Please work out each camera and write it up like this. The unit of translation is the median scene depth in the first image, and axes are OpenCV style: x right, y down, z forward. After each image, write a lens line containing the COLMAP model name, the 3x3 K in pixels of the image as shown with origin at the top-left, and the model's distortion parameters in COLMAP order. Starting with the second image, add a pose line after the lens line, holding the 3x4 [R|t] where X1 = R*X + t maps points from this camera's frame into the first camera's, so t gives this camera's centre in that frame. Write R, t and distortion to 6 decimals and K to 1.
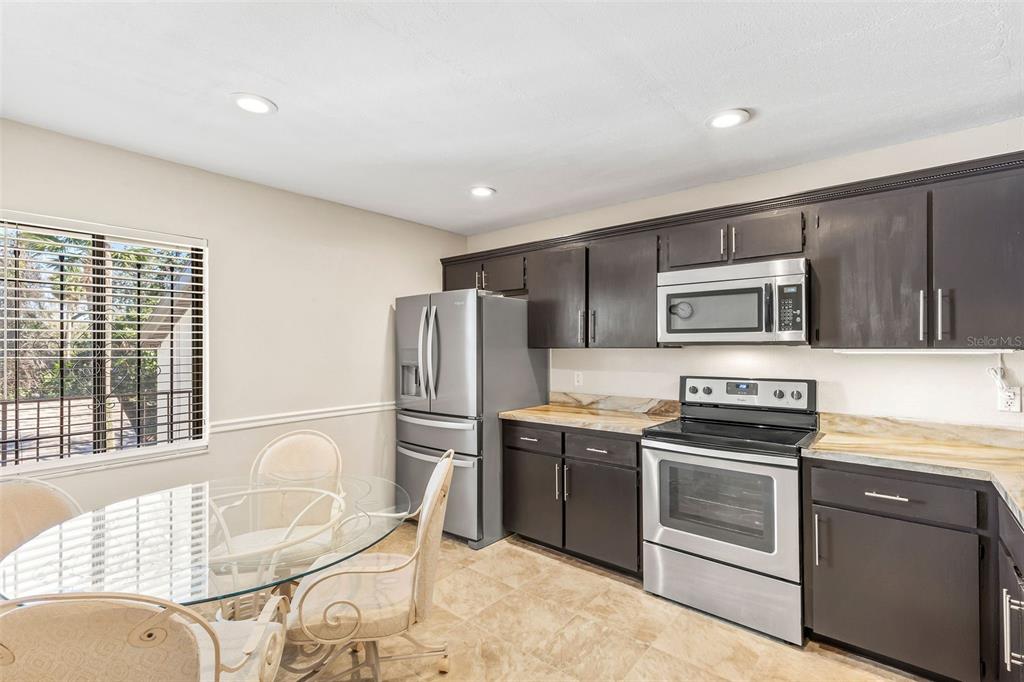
lens RADIAL K [[464.5, 0, 515.7], [0, 464.5, 341.6], [0, 0, 1]] dist [0.008806, -0.003044]
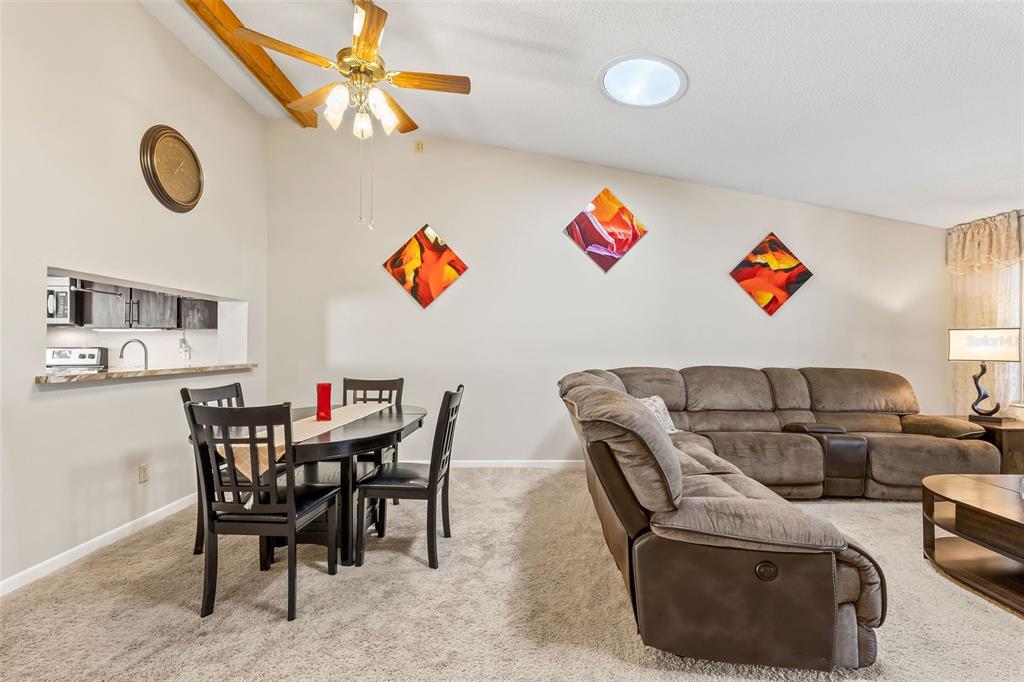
lens RADIAL K [[464.5, 0, 511.8], [0, 464.5, 346.0], [0, 0, 1]] dist [0.008806, -0.003044]
pose [[0.758489, 0.003153, 0.651678, 0.649362], [-0.014373, 0.999826, 0.011890, 0.034437], [-0.651528, -0.018385, 0.758402, -1.295048]]
